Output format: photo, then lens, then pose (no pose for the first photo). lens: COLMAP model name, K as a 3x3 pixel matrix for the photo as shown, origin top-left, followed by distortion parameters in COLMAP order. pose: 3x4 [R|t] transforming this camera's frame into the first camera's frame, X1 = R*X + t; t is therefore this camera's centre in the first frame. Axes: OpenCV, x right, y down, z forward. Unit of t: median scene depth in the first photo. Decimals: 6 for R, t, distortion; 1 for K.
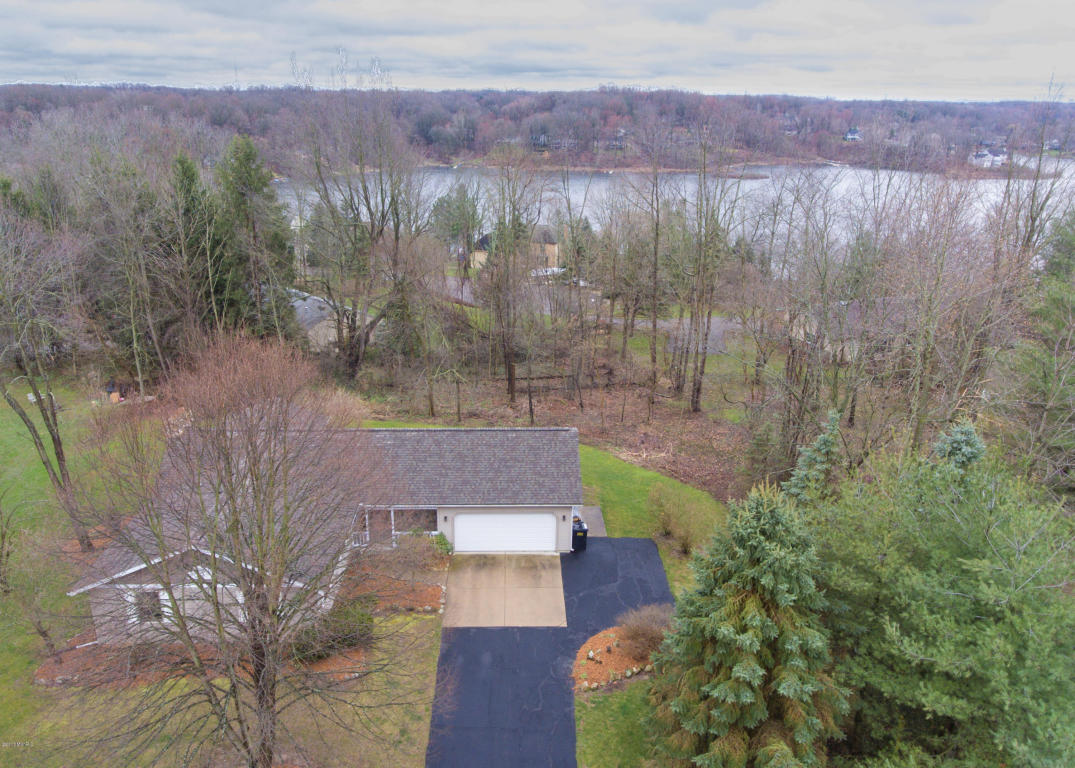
lens RADIAL K [[839.6, 0, 537.1], [0, 839.6, 386.6], [0, 0, 1]] dist [0.001154, 0.018426]
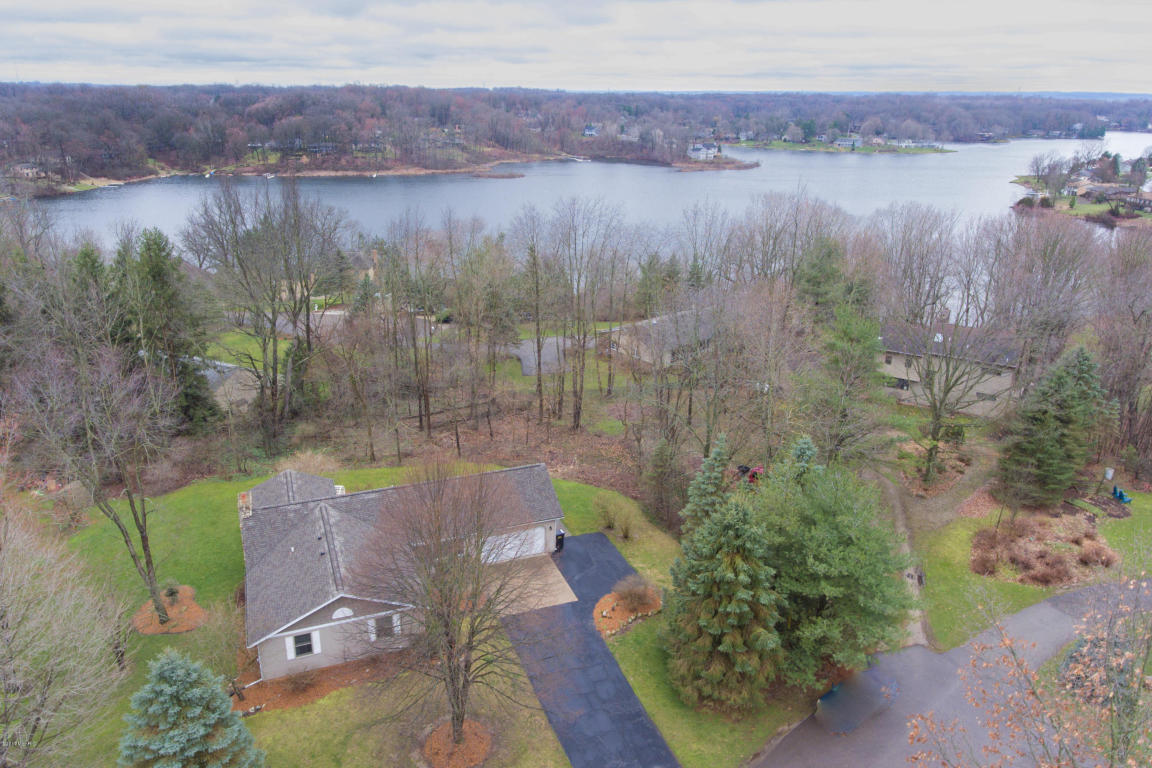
lens RADIAL K [[858.7, 0, 578.6], [0, 858.7, 385.0], [0, 0, 1]] dist [0.038910, -0.000701]
pose [[0.936485, -0.112039, 0.332331, -0.365908], [0.105551, 0.993704, 0.037574, -0.128814], [-0.334448, -0.000110, 0.942414, -0.374630]]
